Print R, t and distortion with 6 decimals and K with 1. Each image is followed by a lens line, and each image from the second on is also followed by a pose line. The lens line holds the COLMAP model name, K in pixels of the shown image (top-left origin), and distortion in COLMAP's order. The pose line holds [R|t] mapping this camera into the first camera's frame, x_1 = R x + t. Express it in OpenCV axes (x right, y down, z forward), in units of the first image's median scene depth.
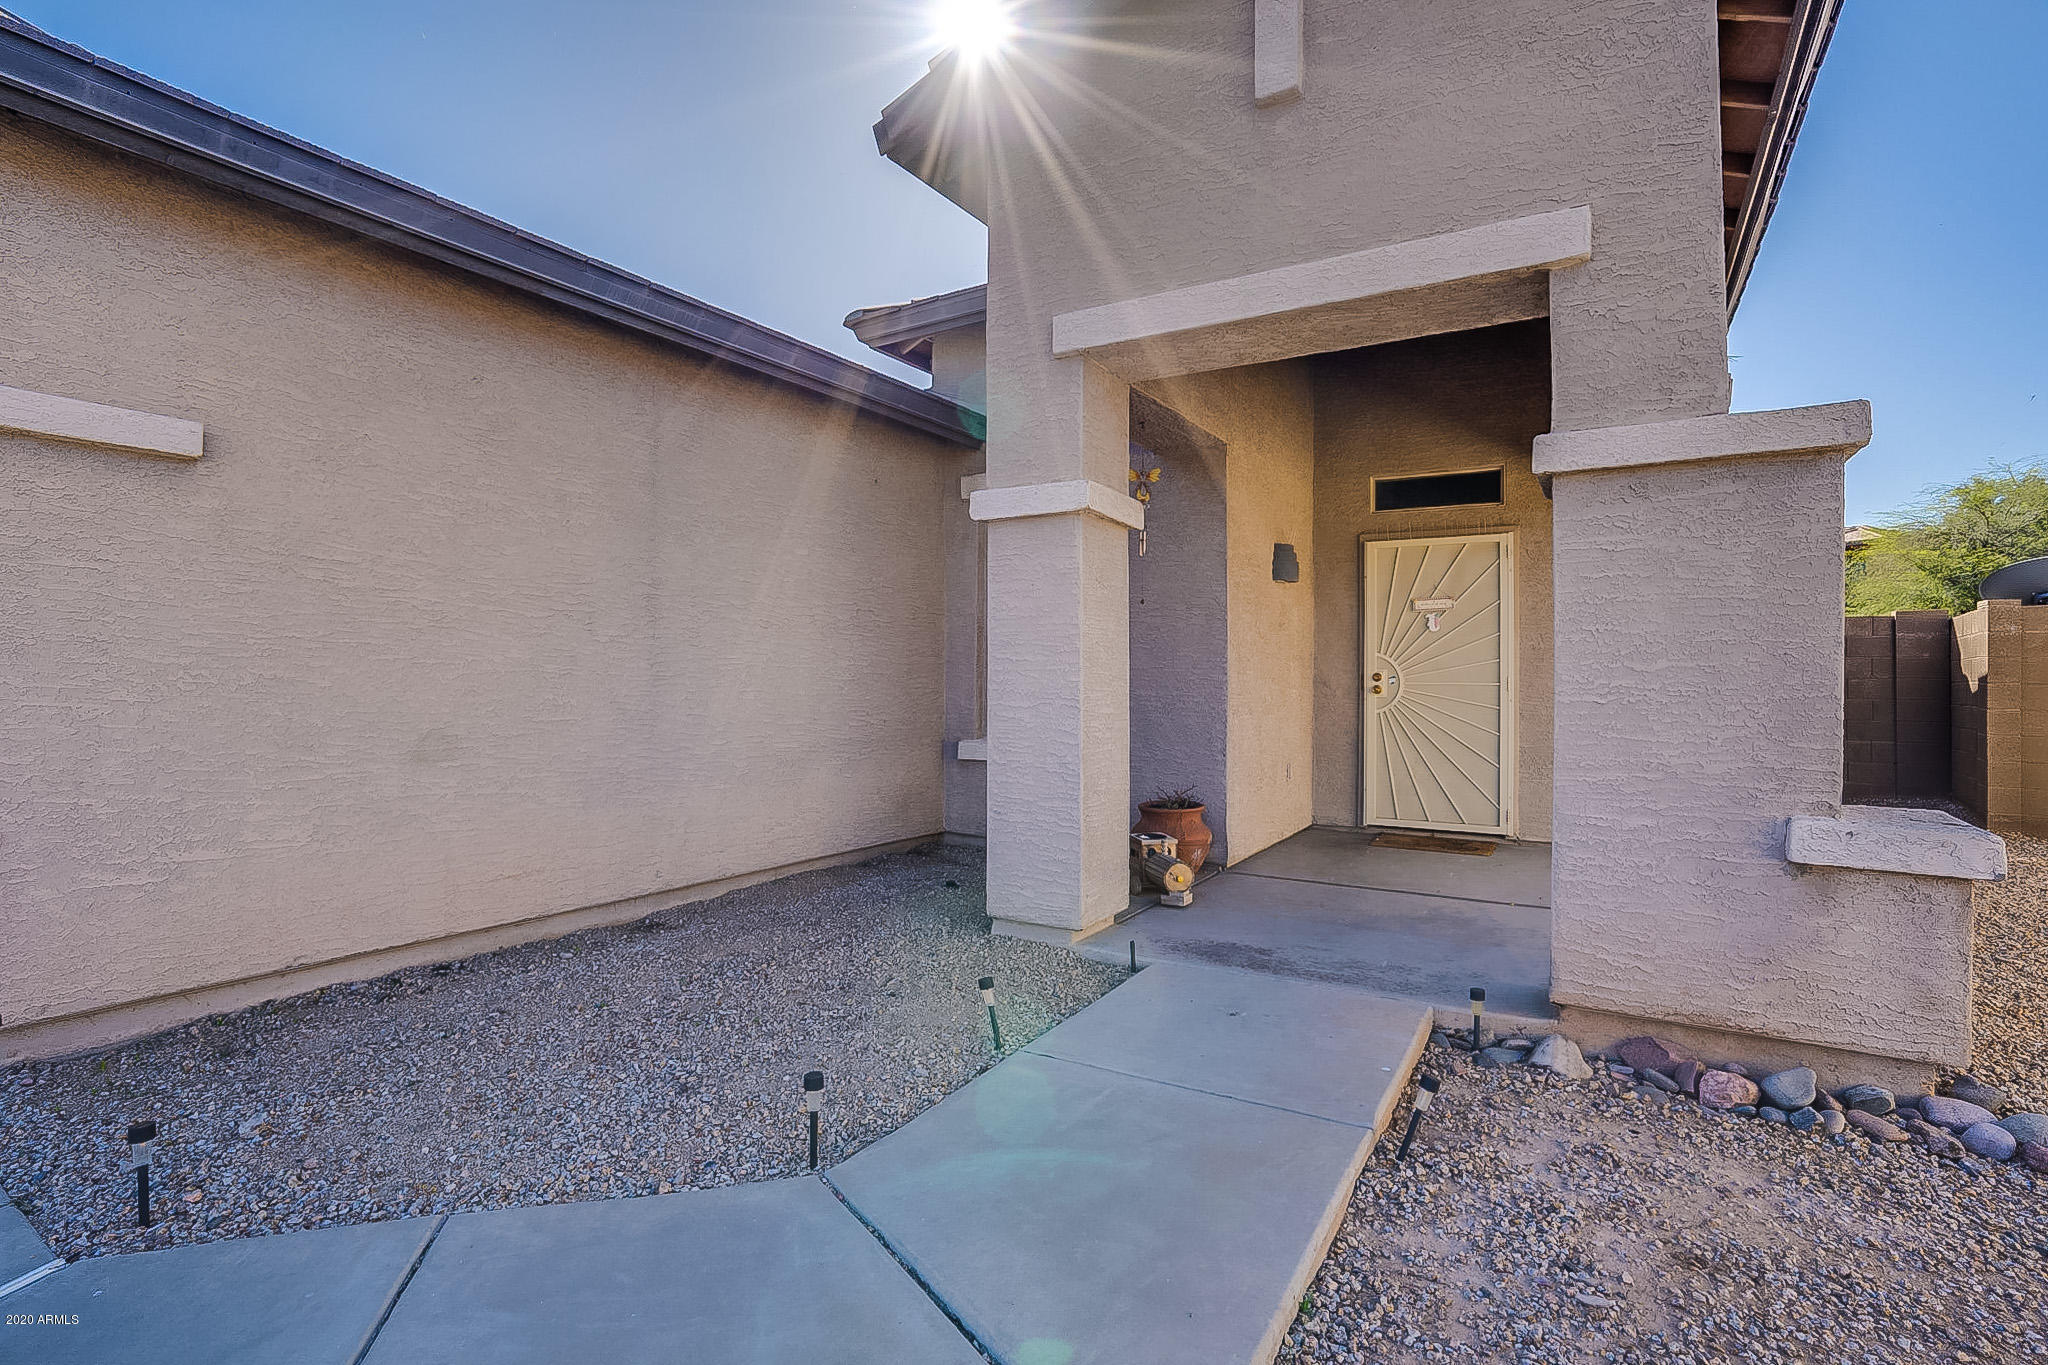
lens RADIAL K [[985.3, 0, 1011.4], [0, 985.3, 682.5], [0, 0, 1]] dist [-0.061228, 0.027252]
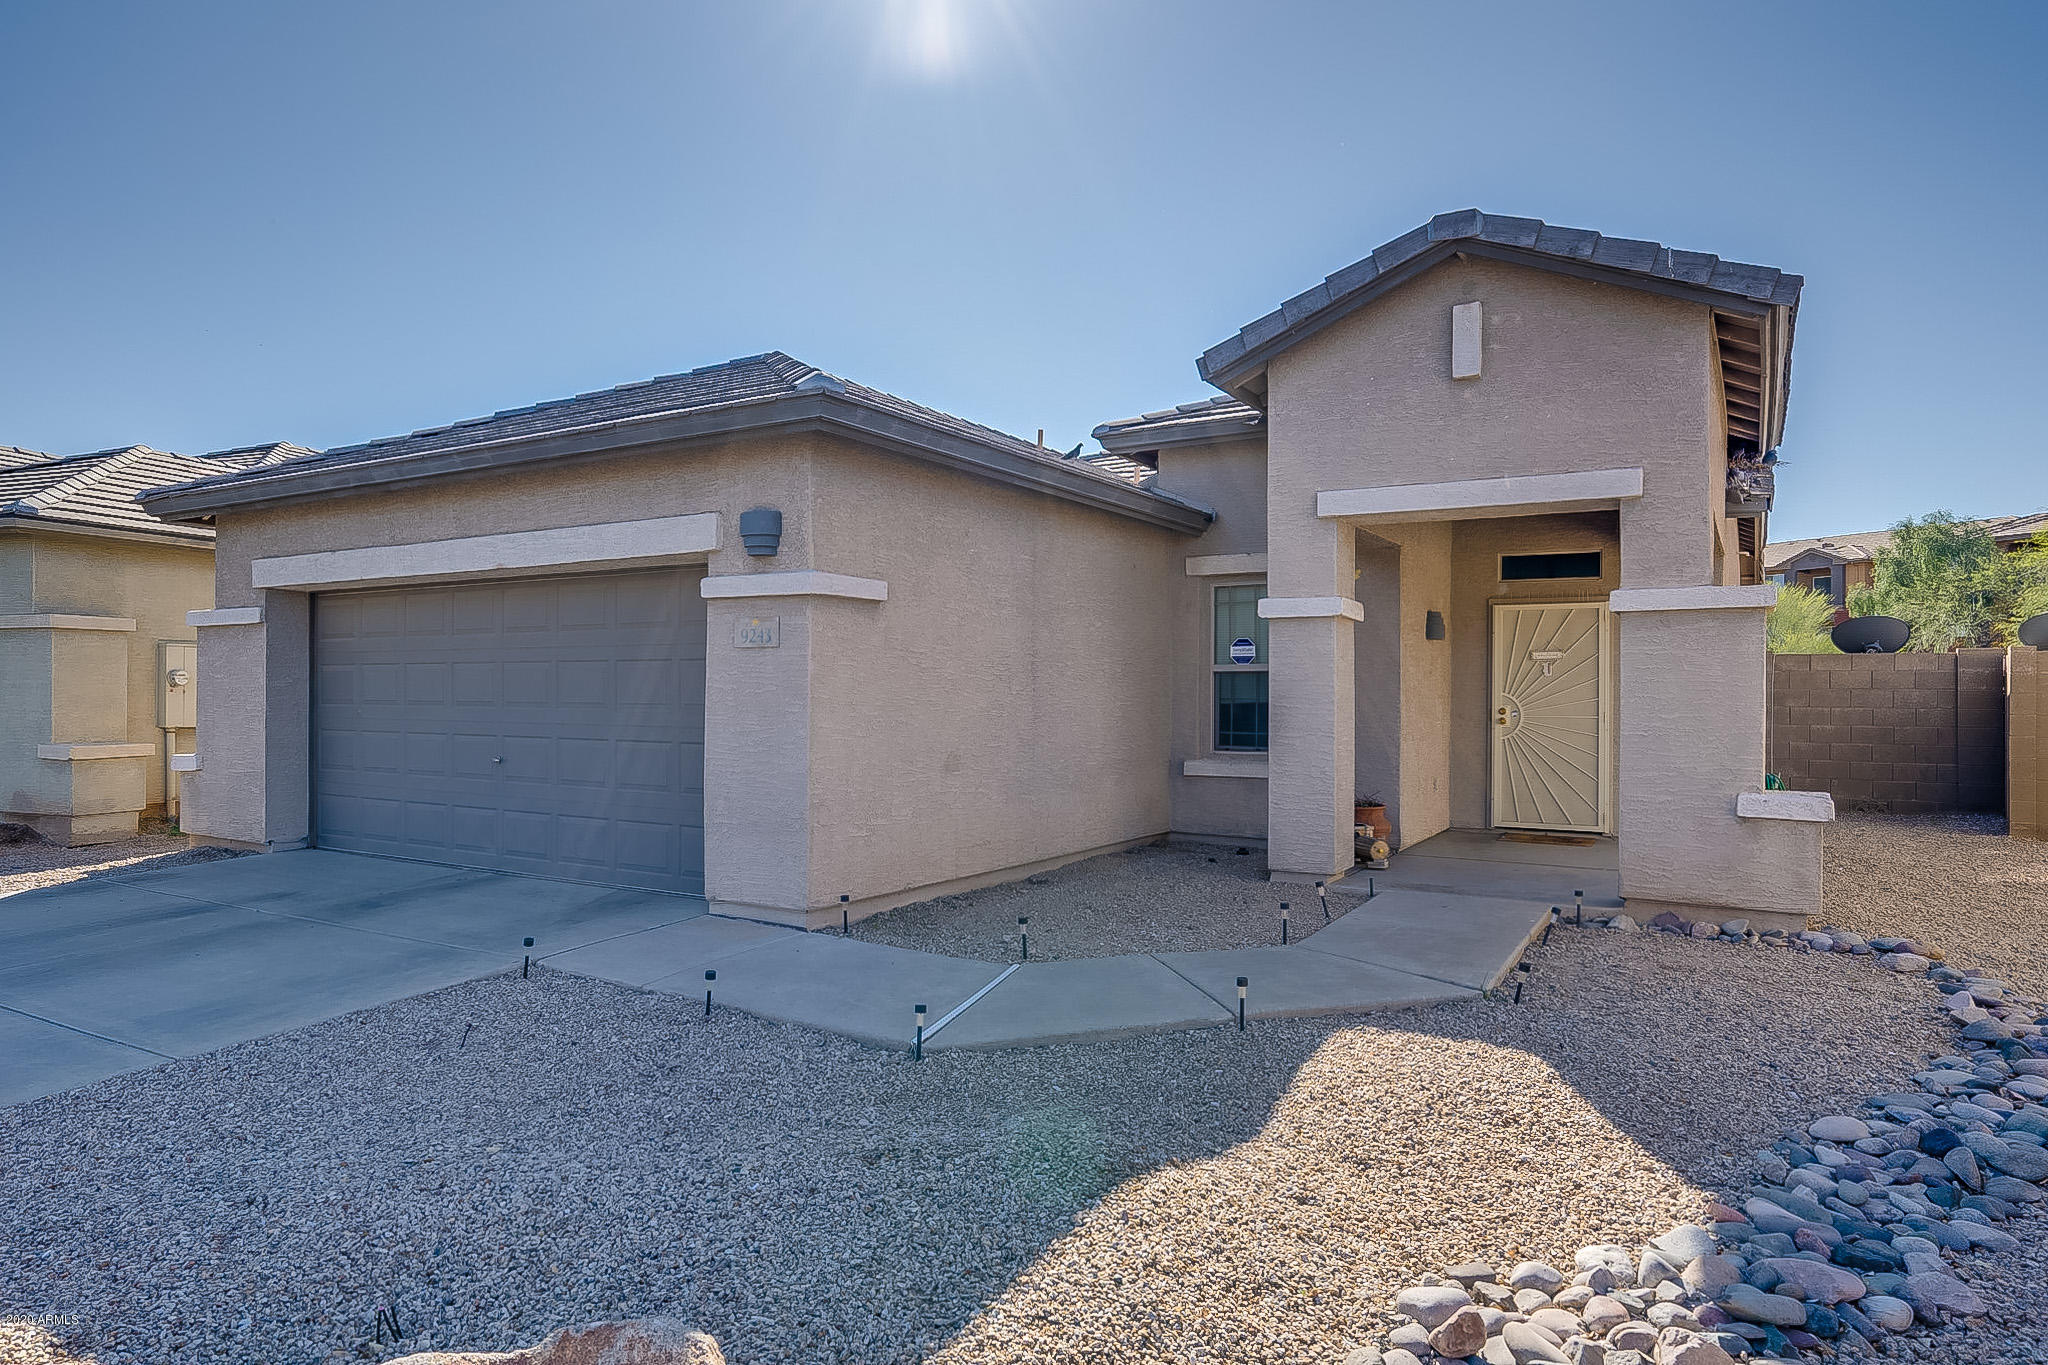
lens RADIAL K [[1269.8, 0, 1027.3], [0, 1269.8, 707.8], [0, 0, 1]] dist [0.002766, 0.001516]
pose [[0.999484, -0.001012, 0.032117, -0.382542], [0.000754, 0.999967, 0.008063, -0.030297], [-0.032124, -0.008034, 0.999452, -0.818104]]
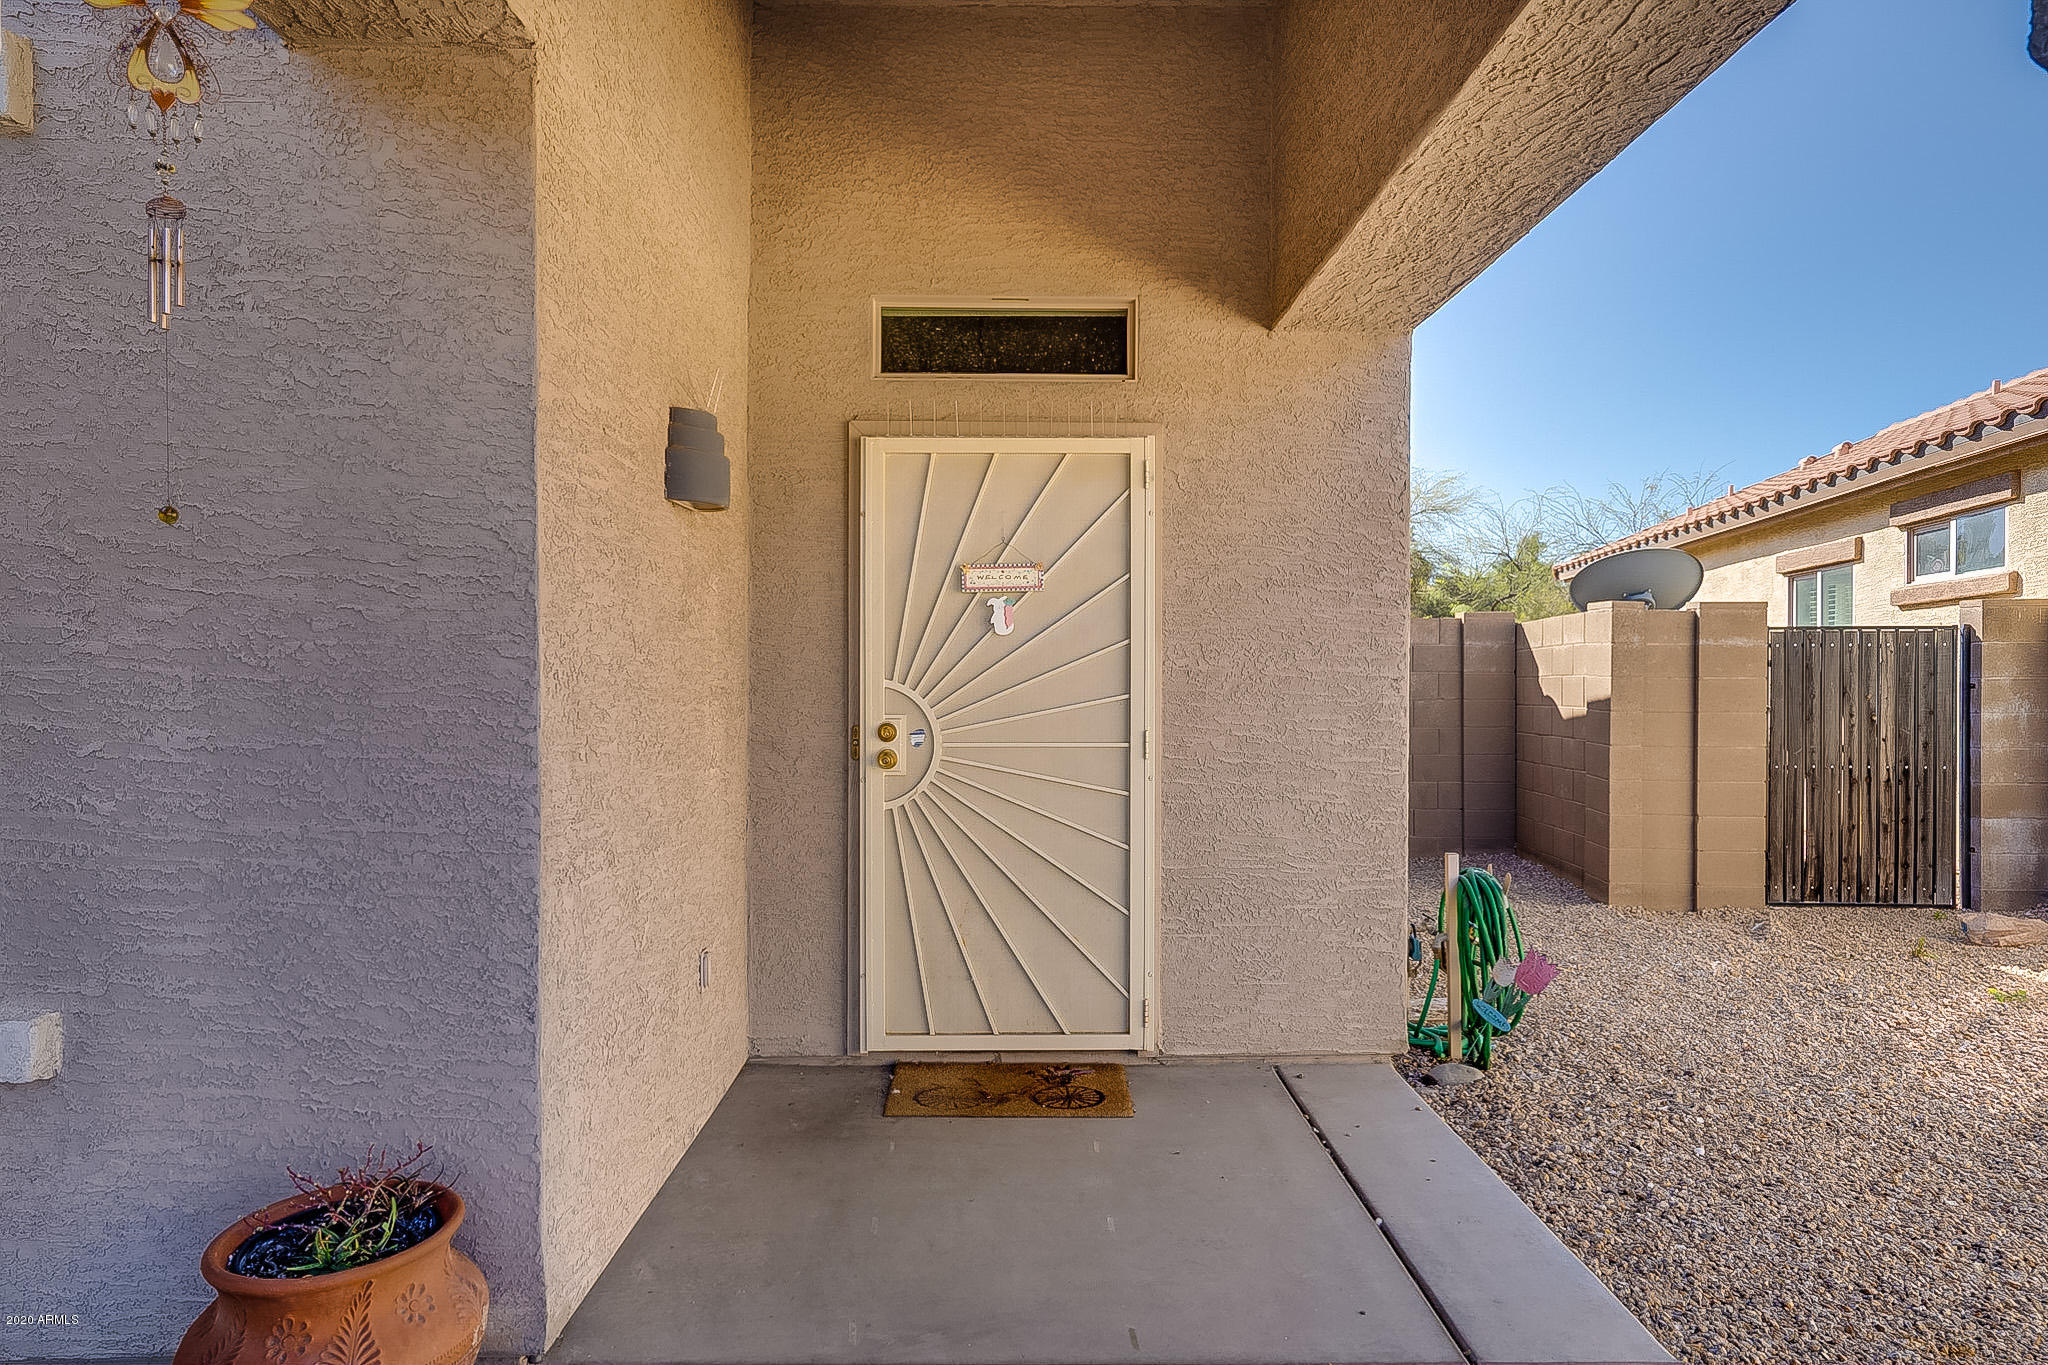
lens RADIAL K [[1333.4, 0, 1024.0], [0, 1333.4, 682.5], [0, 0, 1]] dist [-0.005134, -0.000242]
pose [[0.852458, -0.003387, 0.522785, 0.126661], [0.006163, 0.999975, -0.003570, -0.033135], [-0.522760, 0.006265, 0.852457, 0.541815]]
